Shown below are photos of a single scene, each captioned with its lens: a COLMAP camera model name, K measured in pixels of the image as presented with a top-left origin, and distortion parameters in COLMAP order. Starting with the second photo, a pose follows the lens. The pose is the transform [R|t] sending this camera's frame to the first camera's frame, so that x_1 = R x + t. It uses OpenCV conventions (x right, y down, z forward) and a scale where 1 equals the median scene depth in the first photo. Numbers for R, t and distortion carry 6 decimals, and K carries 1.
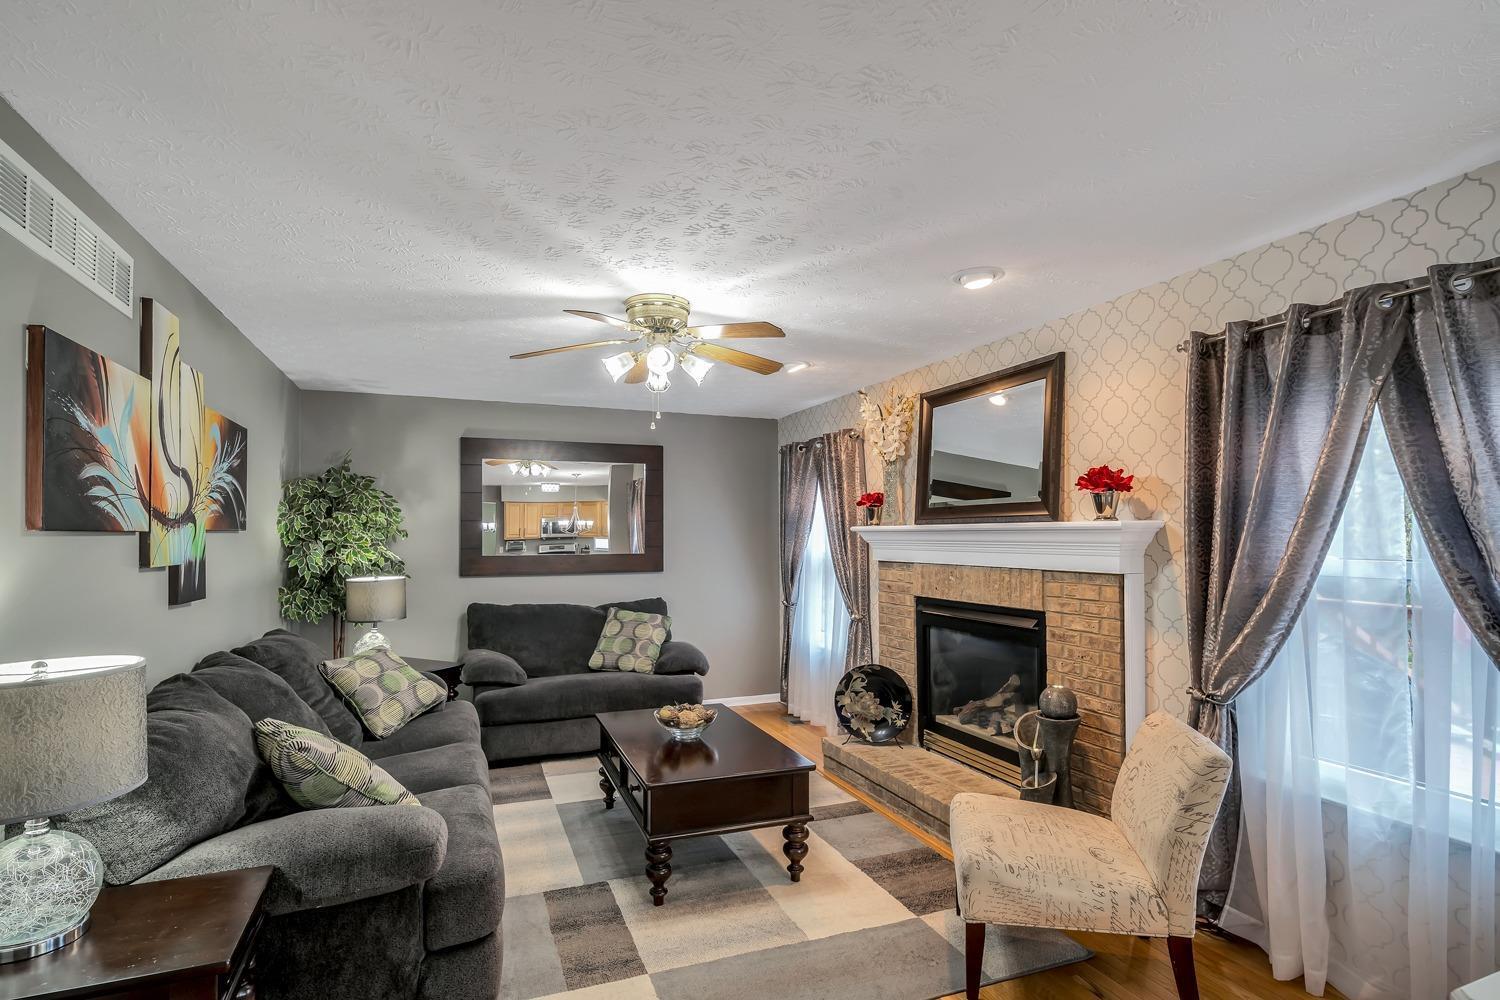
lens RADIAL K [[736.9, 0, 737.5], [0, 736.9, 532.6], [0, 0, 1]] dist [-0.000836, -0.000351]
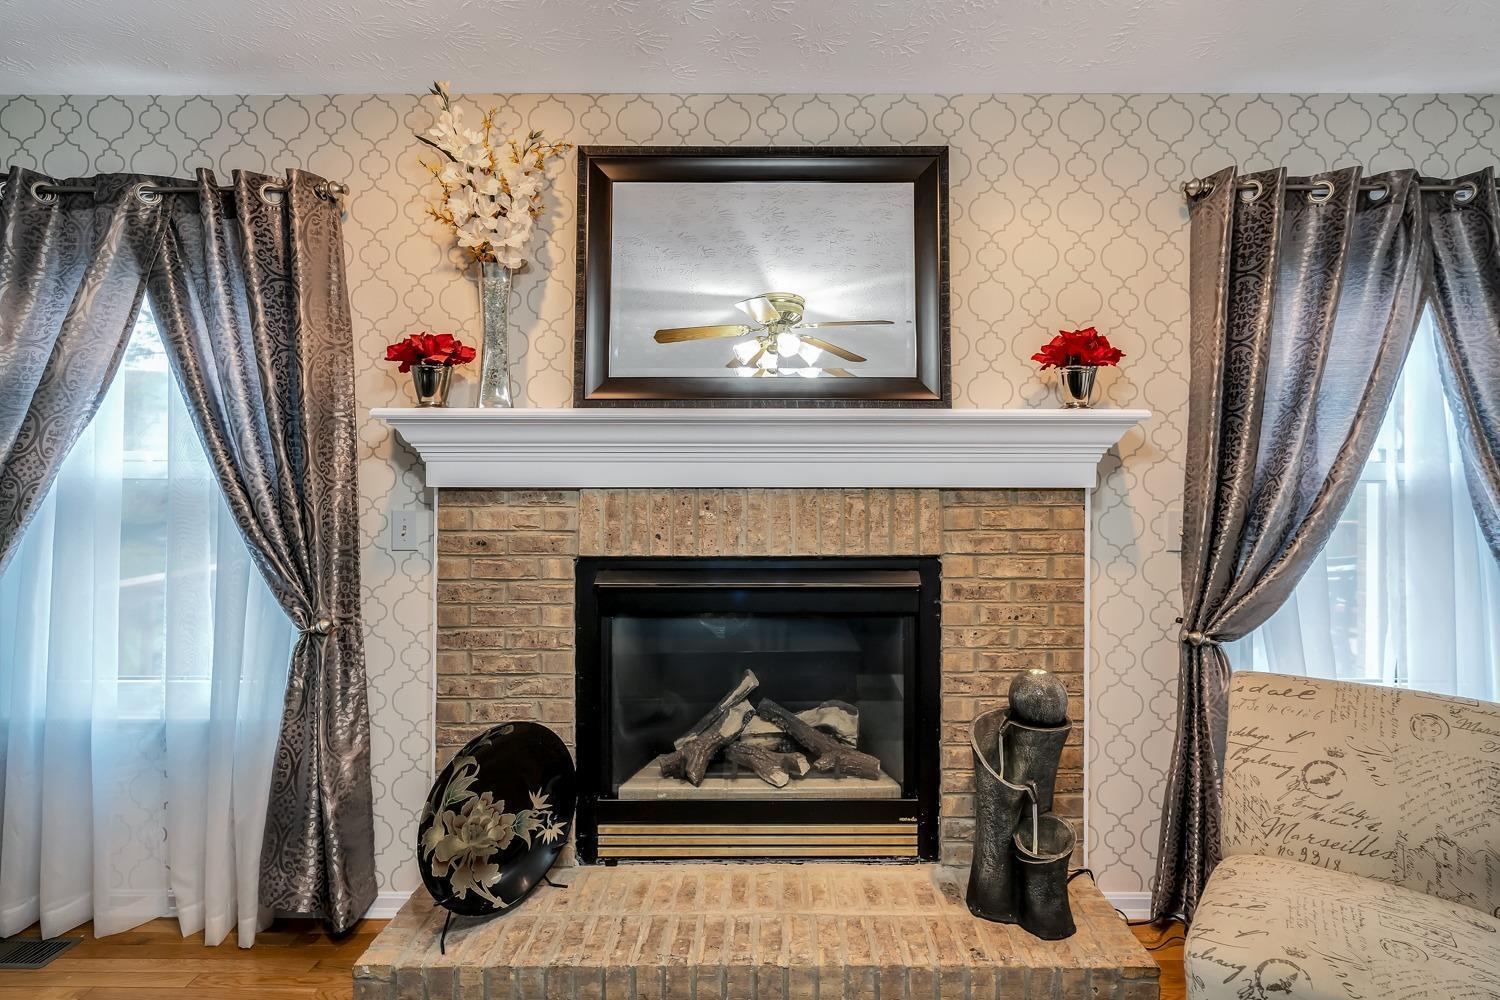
lens RADIAL K [[736.9, 0, 738.2], [0, 736.9, 477.2], [0, 0, 1]] dist [-0.000836, -0.000351]
pose [[0.367119, 0.007929, 0.930140, -0.174336], [-0.004900, 0.999966, -0.006590, 0.036814], [-0.930161, -0.002139, 0.367146, 0.738631]]
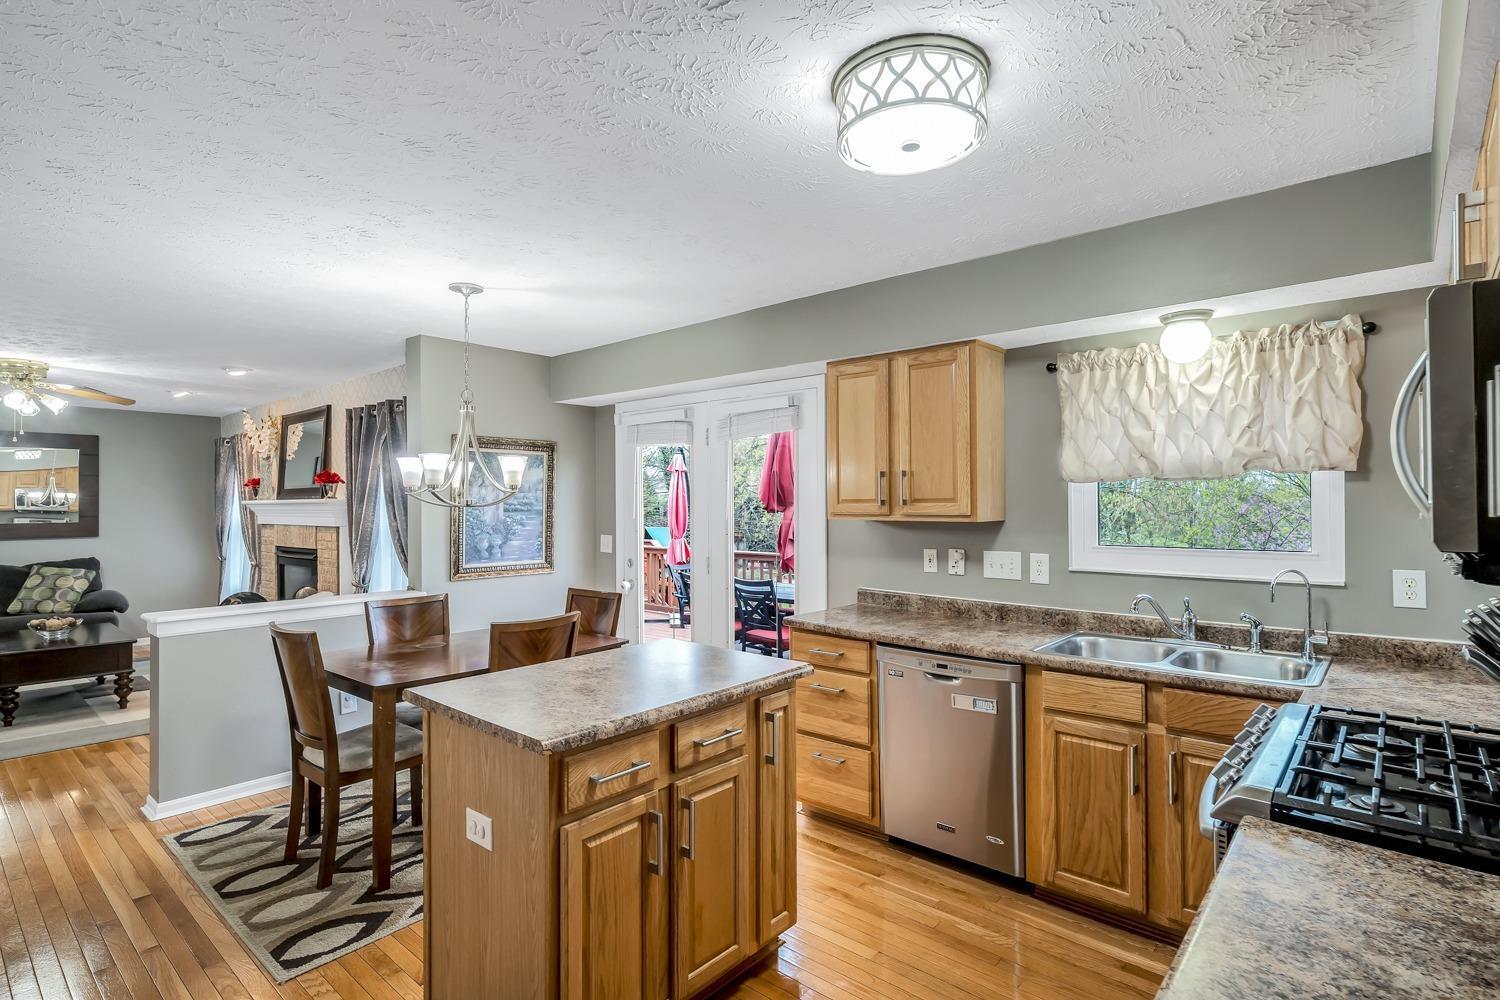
lens RADIAL K [[736.9, 0, 746.3], [0, 736.9, 500.0], [0, 0, 1]] dist [-0.000836, -0.000351]
pose [[0.885296, -0.000325, 0.465027, 0.406276], [0.002565, 0.999988, -0.004184, -0.001363], [-0.465020, 0.004896, 0.885286, -0.857511]]
